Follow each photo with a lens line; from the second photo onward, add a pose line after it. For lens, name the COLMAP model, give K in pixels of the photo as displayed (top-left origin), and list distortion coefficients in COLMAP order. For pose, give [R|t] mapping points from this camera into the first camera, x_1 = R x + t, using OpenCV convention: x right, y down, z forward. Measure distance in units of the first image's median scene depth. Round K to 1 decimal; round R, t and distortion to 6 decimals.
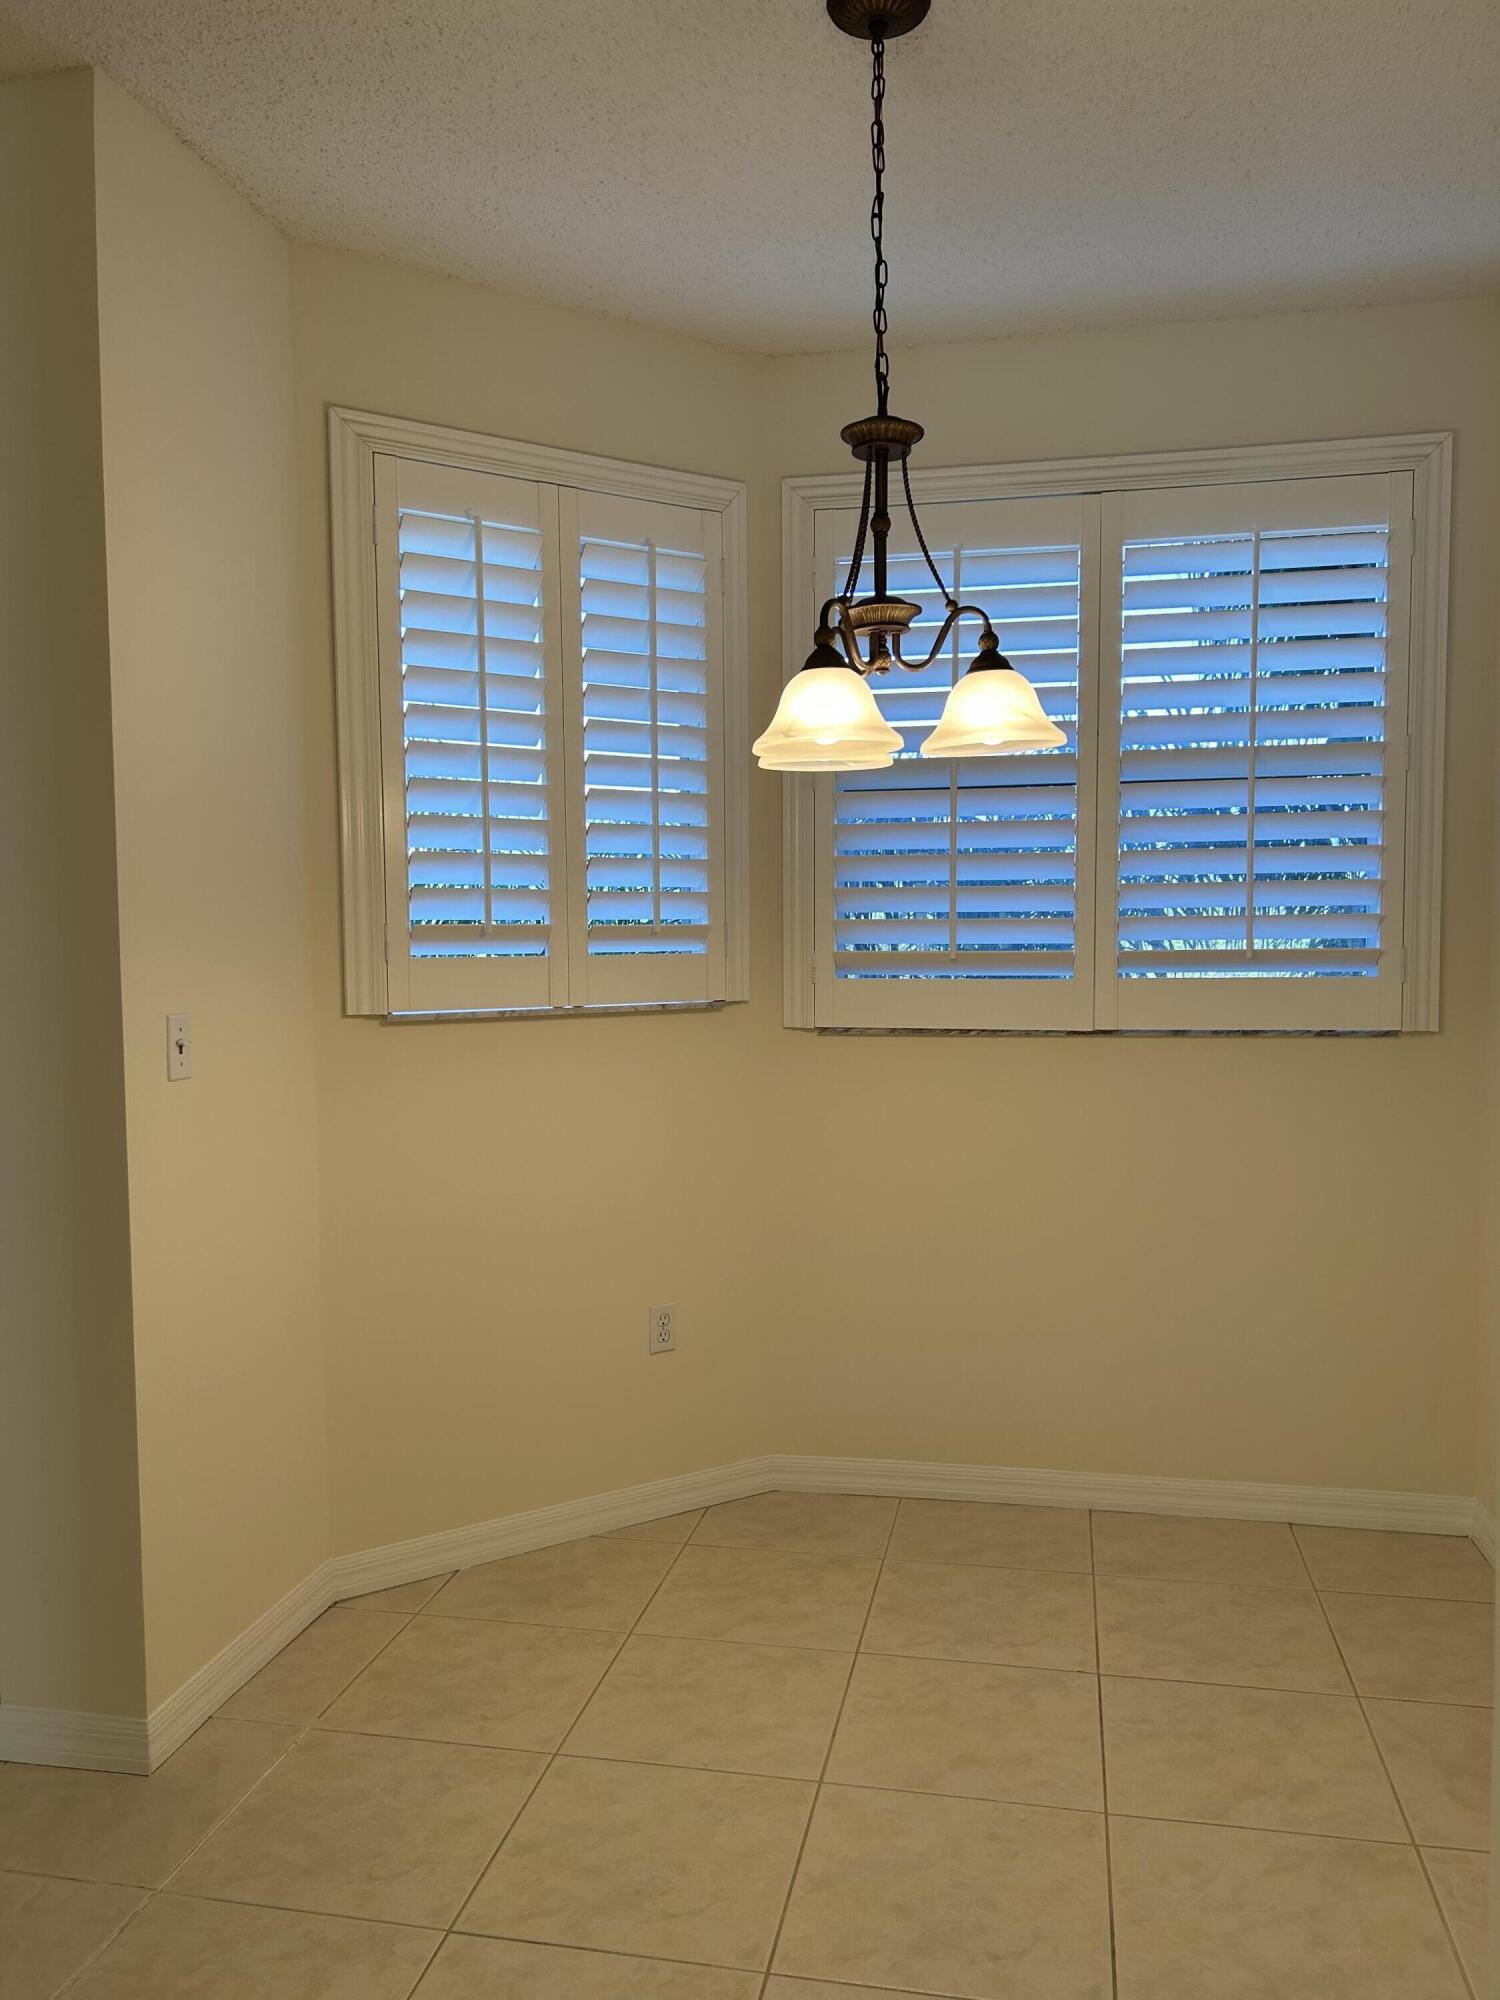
lens RADIAL K [[1504.2, 0, 747.9], [0, 1504.2, 1000.7], [0, 0, 1]] dist [0.042488, -0.050645]
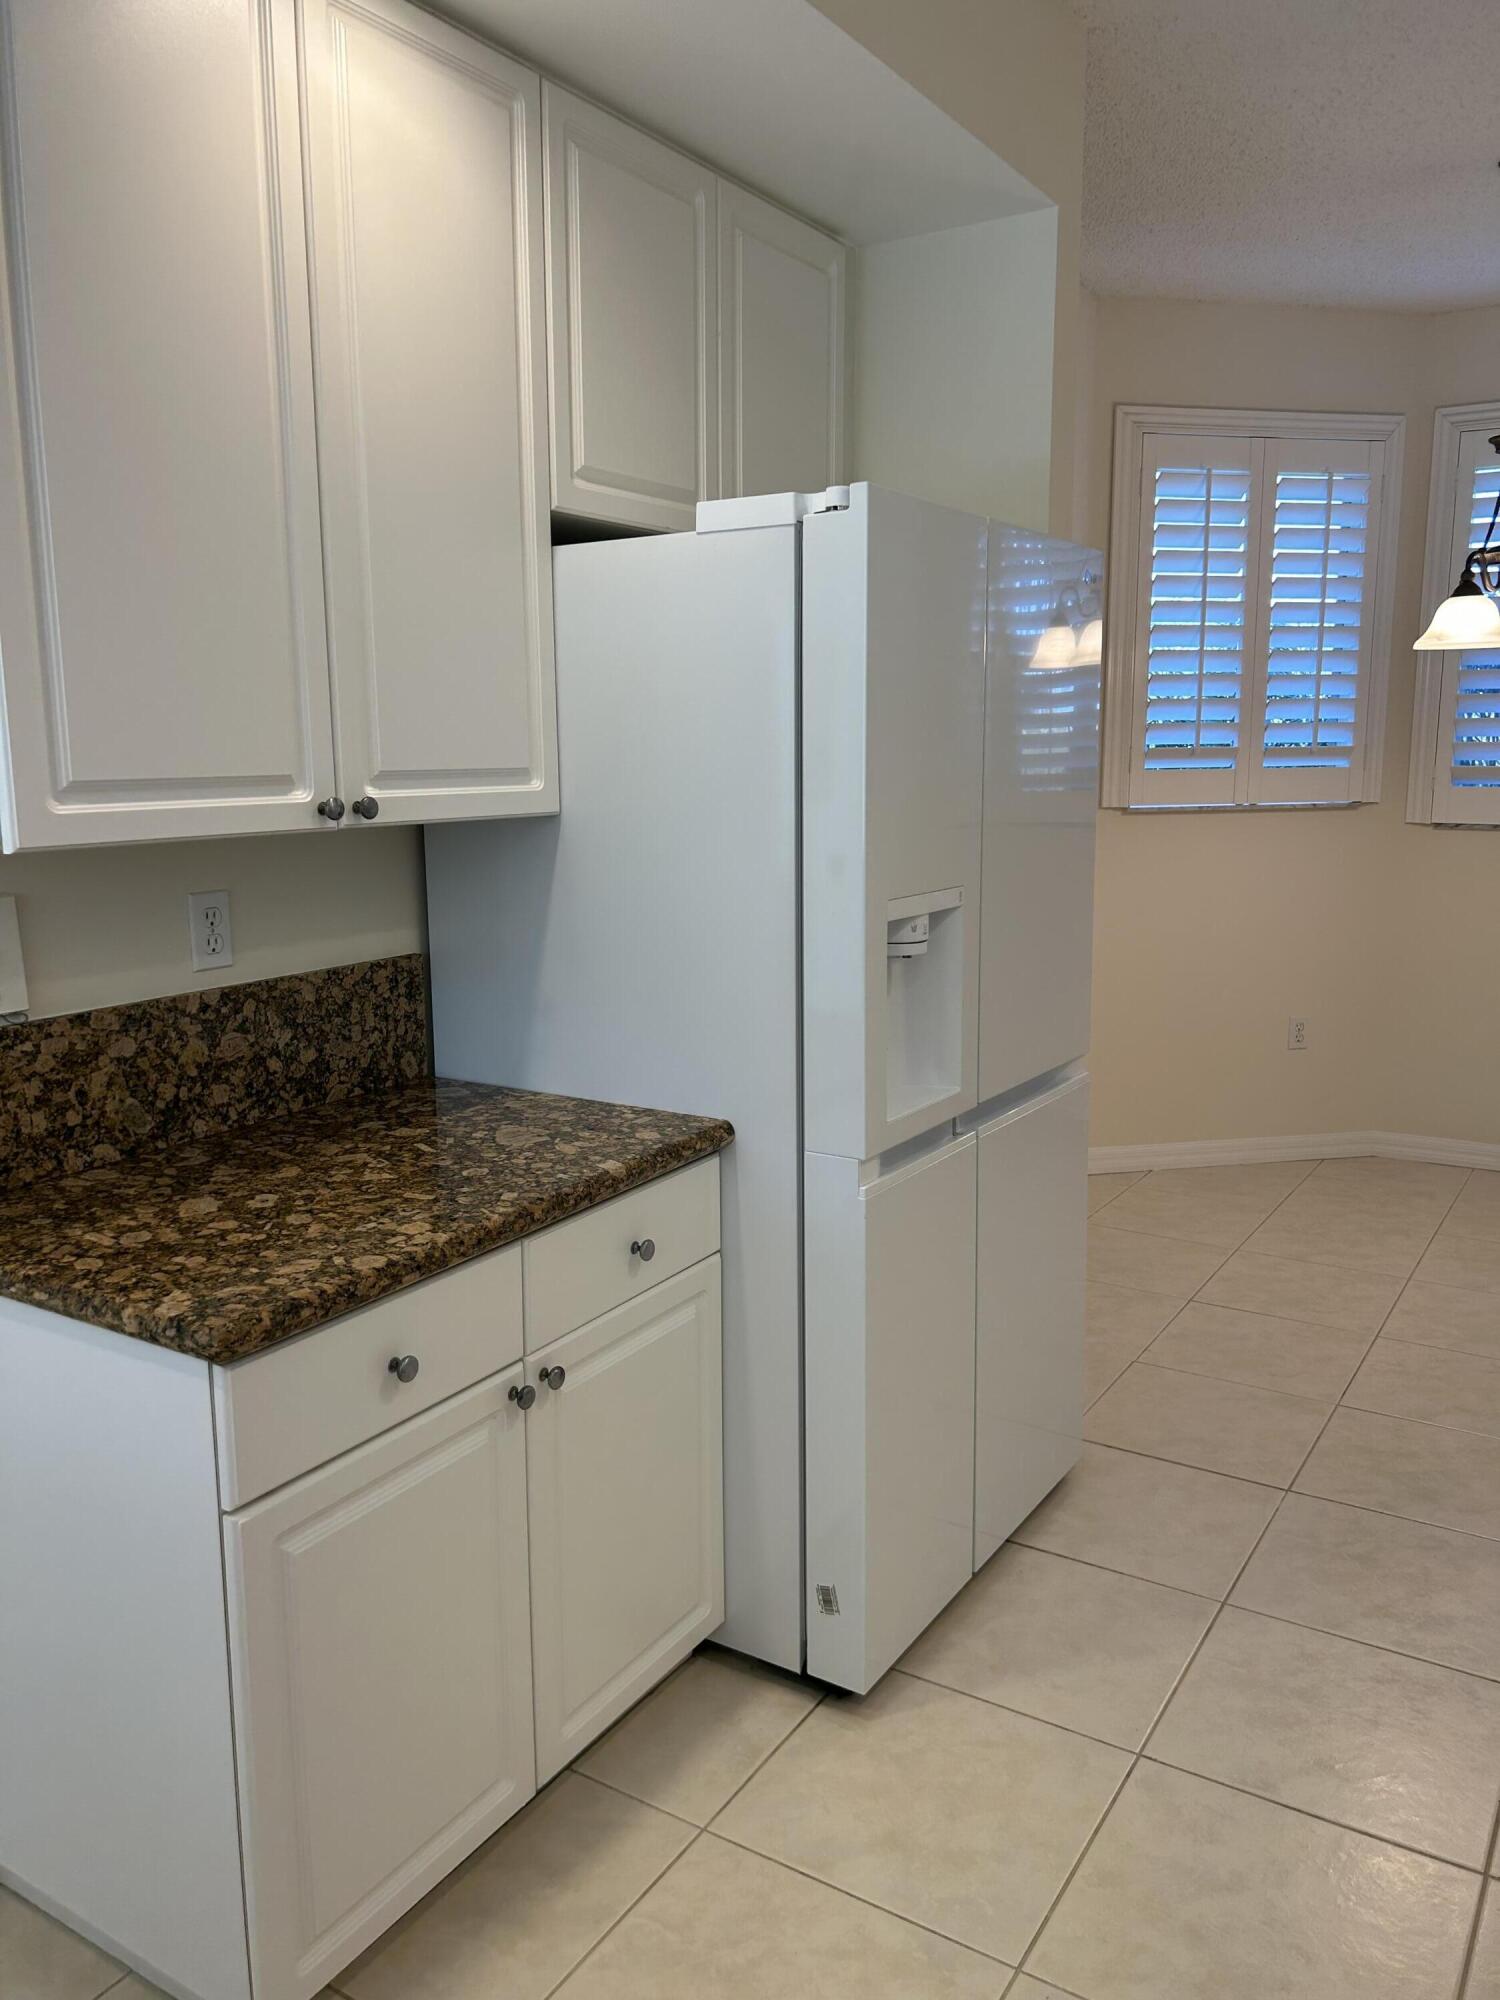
lens RADIAL K [[1504.2, 0, 737.3], [0, 1504.2, 987.1], [0, 0, 1]] dist [0.042488, -0.050645]
pose [[0.933264, 0.059263, -0.354268, -0.050706], [-0.016638, 0.992369, 0.122175, 0.009160], [0.358805, -0.108127, 0.927129, -0.548833]]
